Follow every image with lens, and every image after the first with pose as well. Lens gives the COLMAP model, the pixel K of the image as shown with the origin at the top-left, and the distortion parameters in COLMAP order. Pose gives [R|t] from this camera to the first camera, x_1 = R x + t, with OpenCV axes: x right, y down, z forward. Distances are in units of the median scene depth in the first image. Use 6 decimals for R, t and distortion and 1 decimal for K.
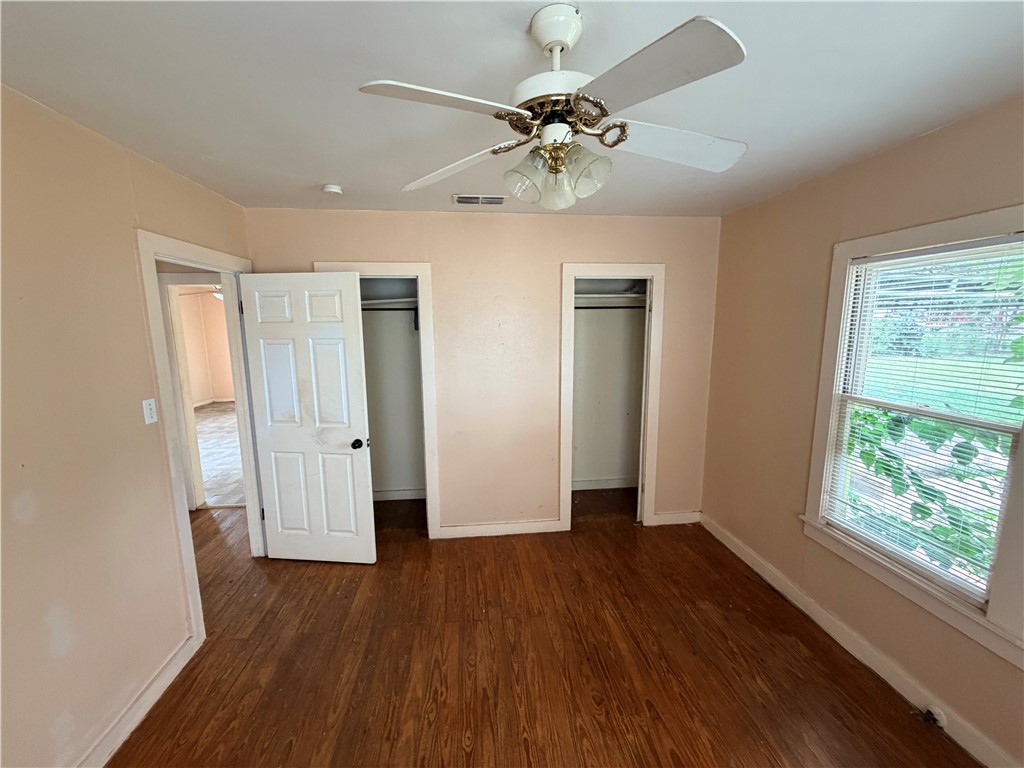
lens RADIAL K [[411.2, 0, 510.1], [0, 411.2, 385.1], [0, 0, 1]] dist [0.000458, 0.000656]
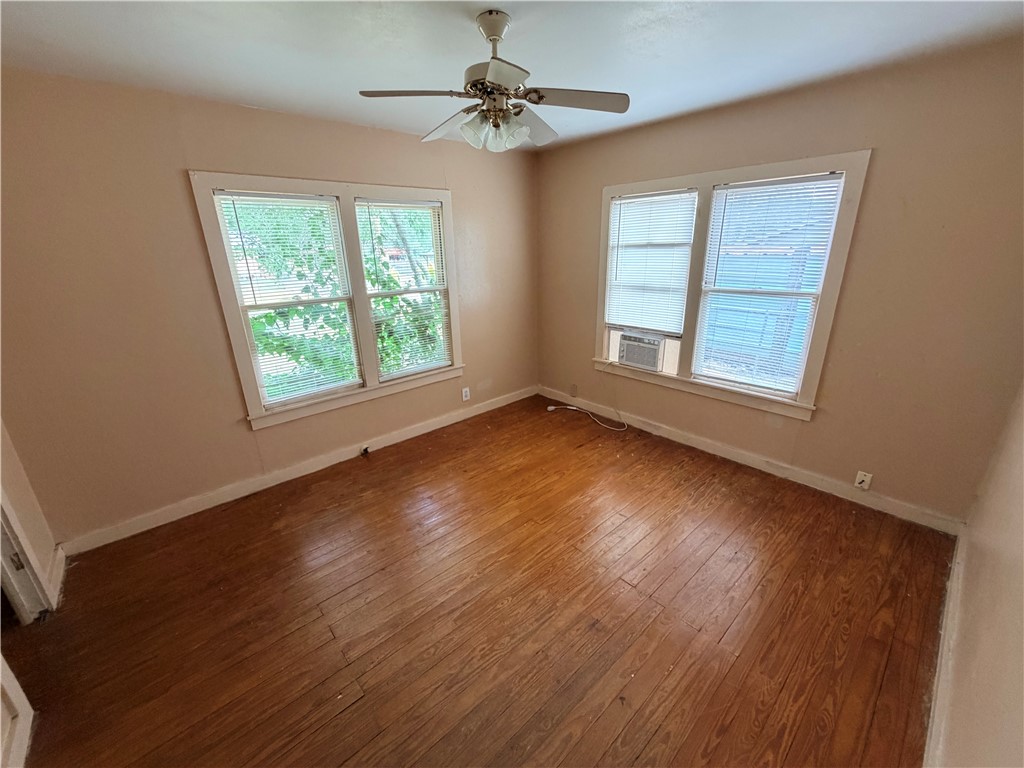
lens RADIAL K [[411.2, 0, 510.1], [0, 411.2, 385.1], [0, 0, 1]] dist [0.000458, 0.000656]
pose [[-0.575924, -0.245235, 0.779853, -0.774350], [0.154985, 0.903891, 0.398698, -0.148674], [-0.802677, 0.350485, -0.482565, 1.177756]]
